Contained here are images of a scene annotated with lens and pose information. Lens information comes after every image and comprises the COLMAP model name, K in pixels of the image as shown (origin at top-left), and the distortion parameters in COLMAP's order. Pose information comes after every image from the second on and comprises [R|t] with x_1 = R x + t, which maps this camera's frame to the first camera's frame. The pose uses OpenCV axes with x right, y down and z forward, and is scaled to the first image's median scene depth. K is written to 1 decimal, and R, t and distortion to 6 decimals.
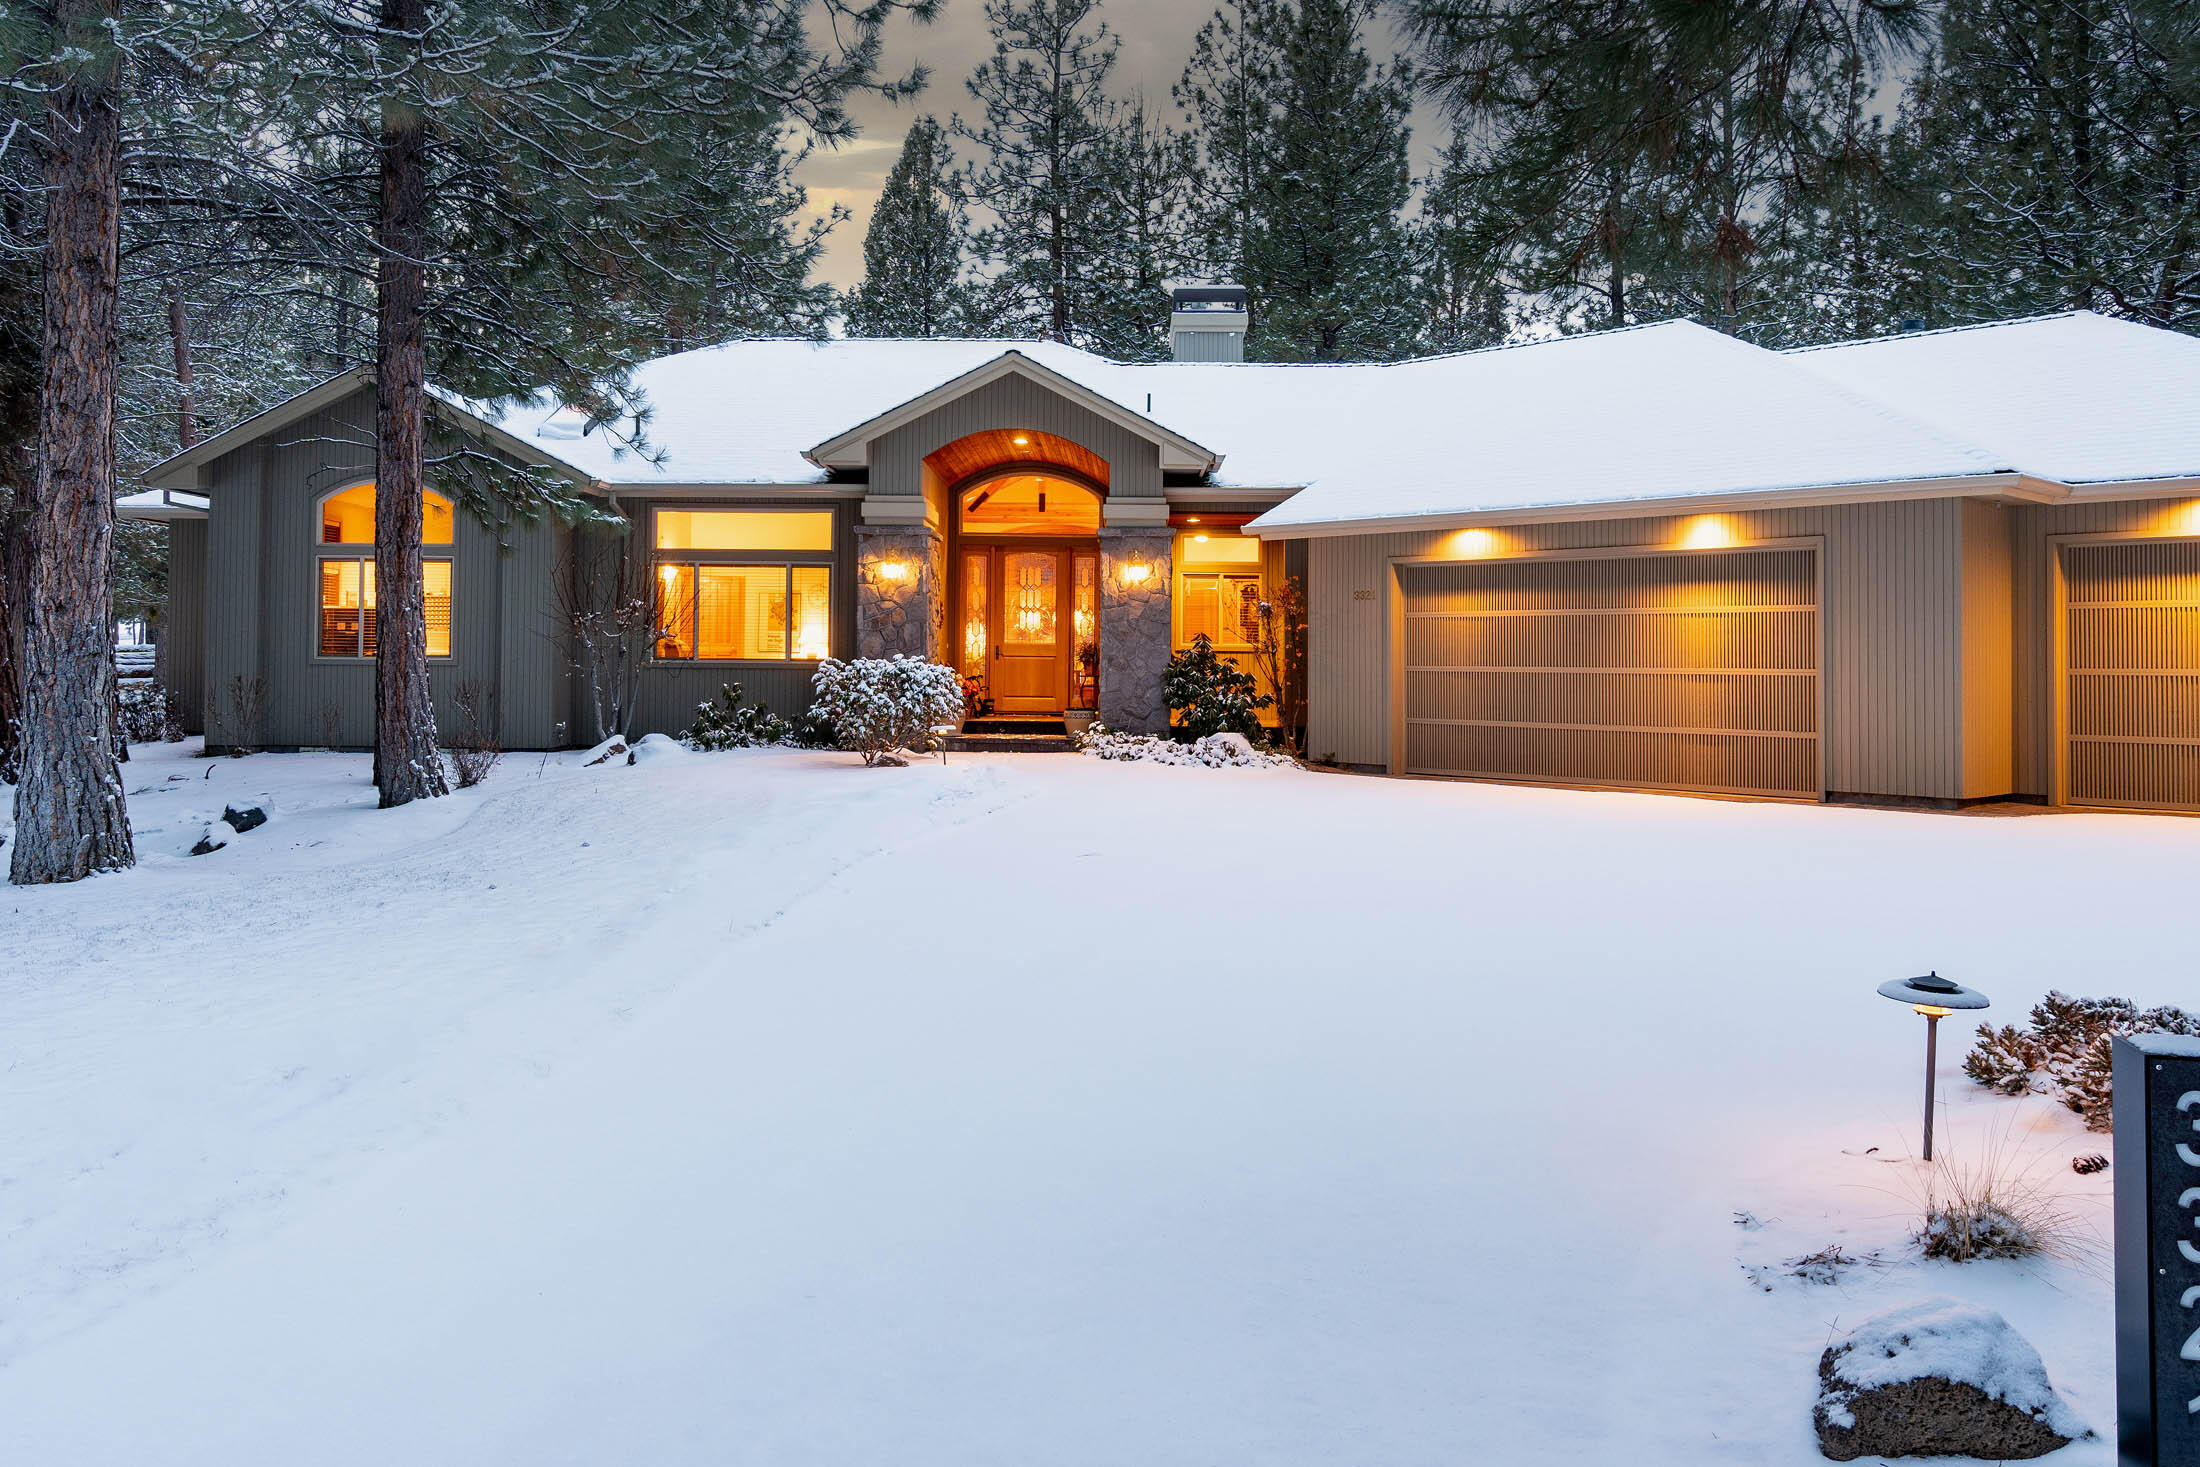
lens RADIAL K [[1702.2, 0, 1099.8], [0, 1702.2, 621.7], [0, 0, 1]] dist [0.007866, 0.000386]
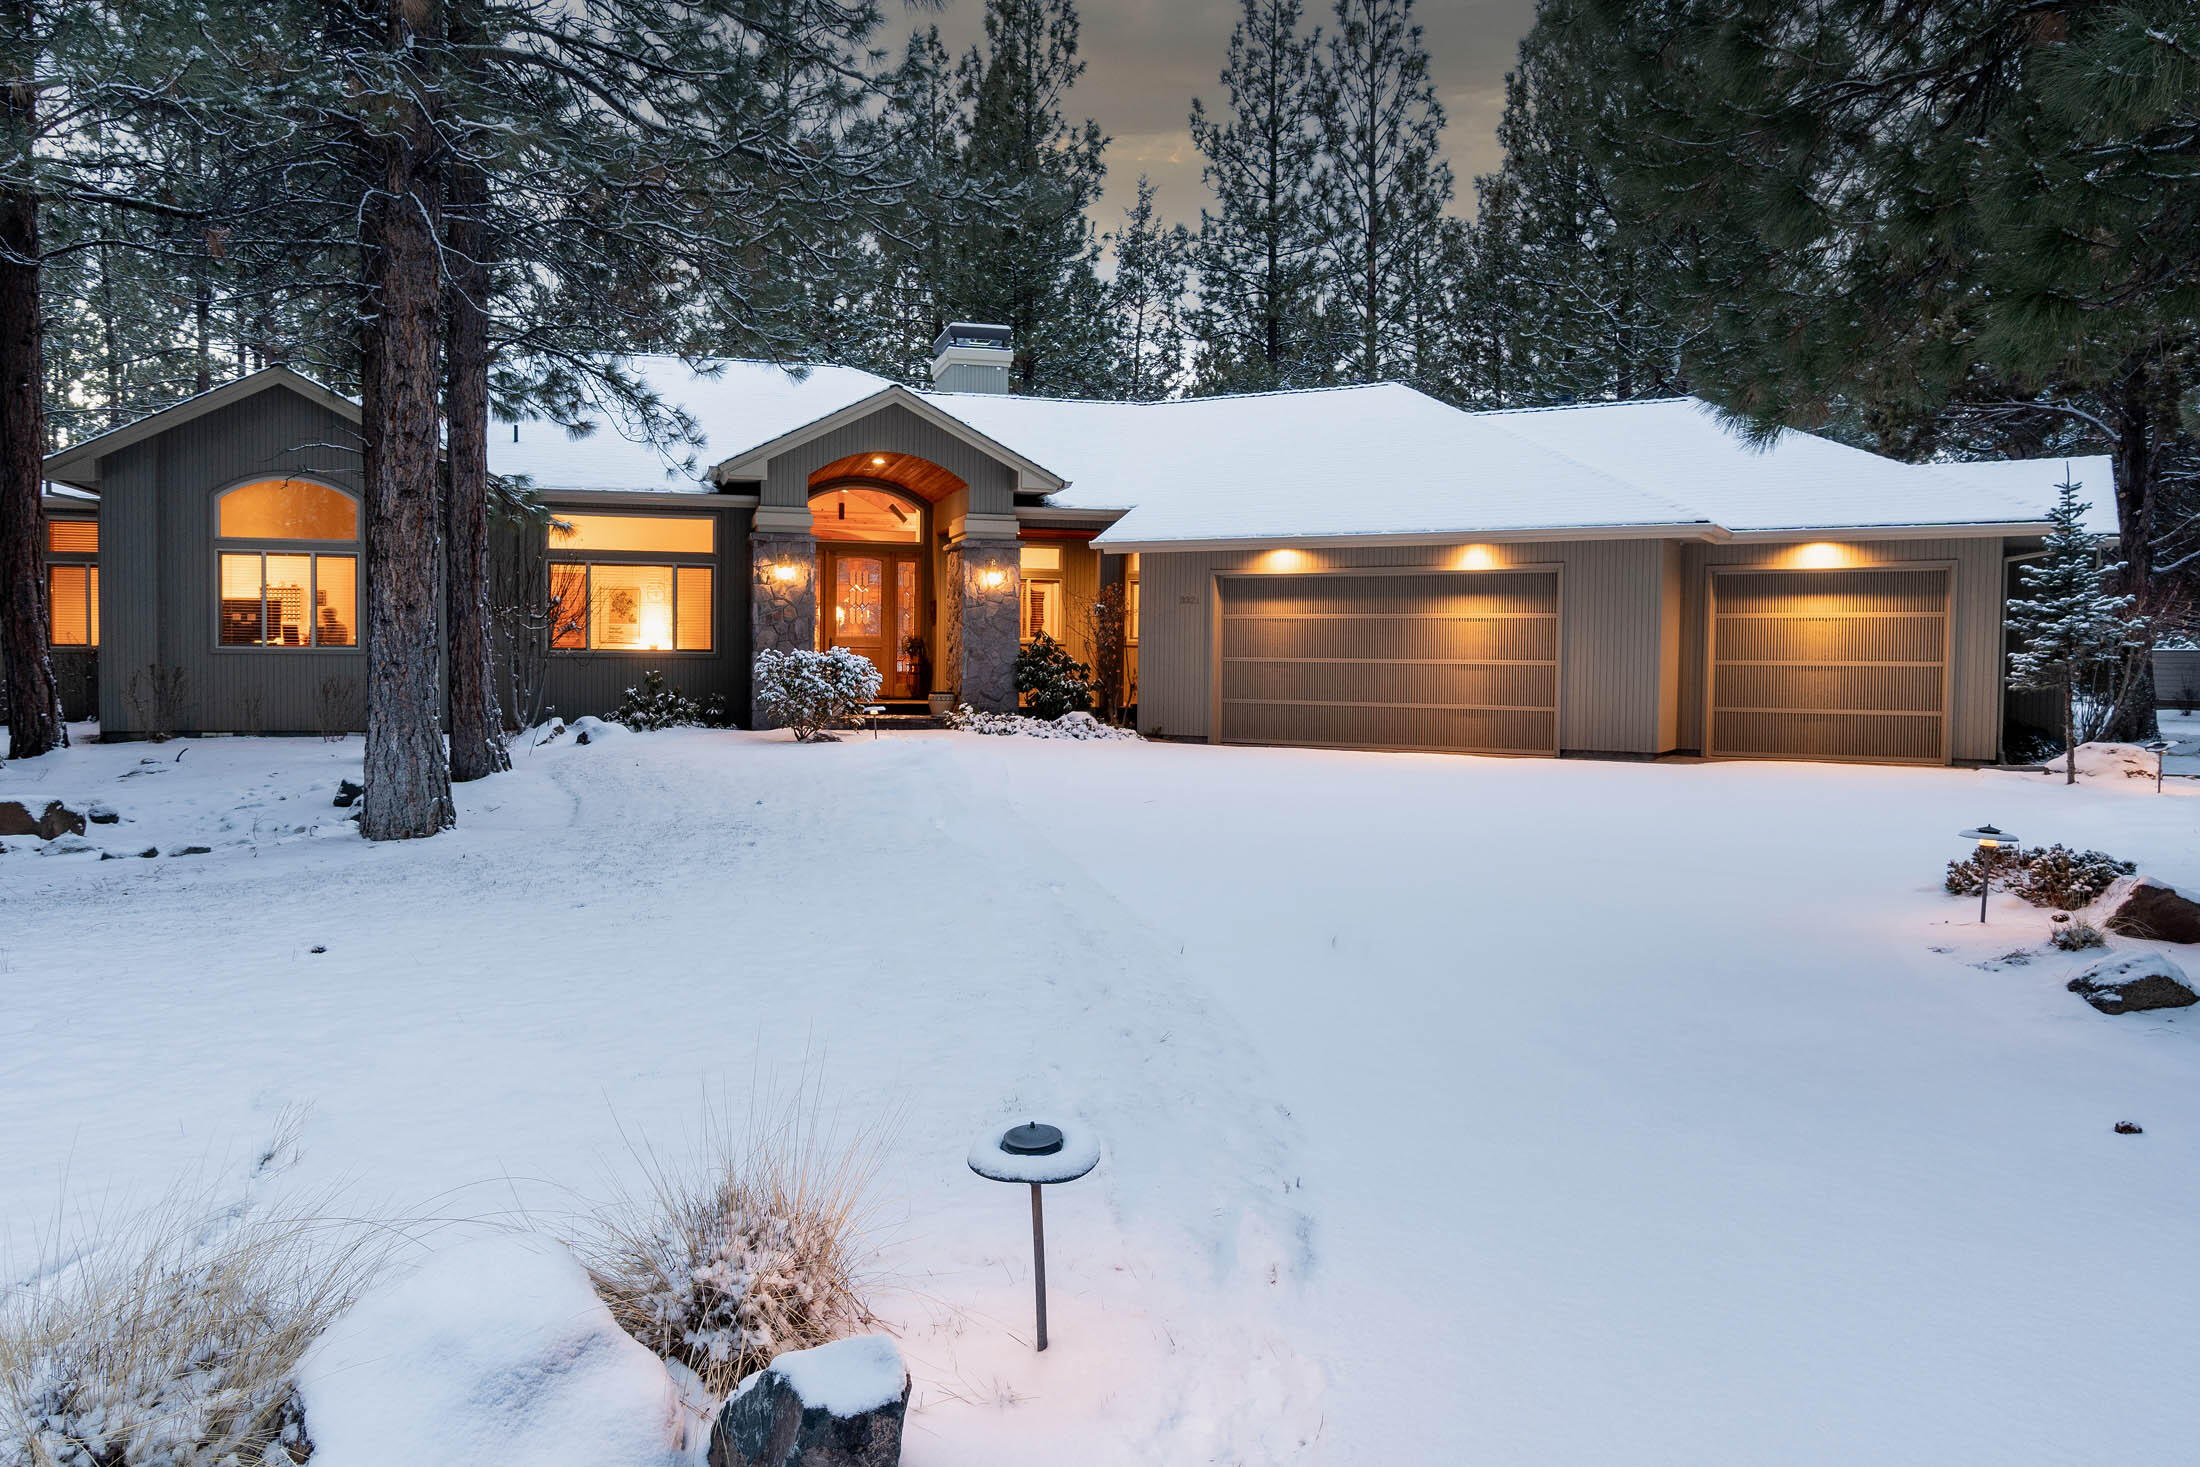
lens RADIAL K [[1588.6, 0, 1099.9], [0, 1588.6, 734.3], [0, 0, 1]] dist [-0.007912, 0.002541]
pose [[0.959936, -0.011415, 0.279988, -0.227294], [-0.009876, 0.997171, 0.074513, -0.003561], [-0.280047, -0.074293, 0.957107, -0.094910]]
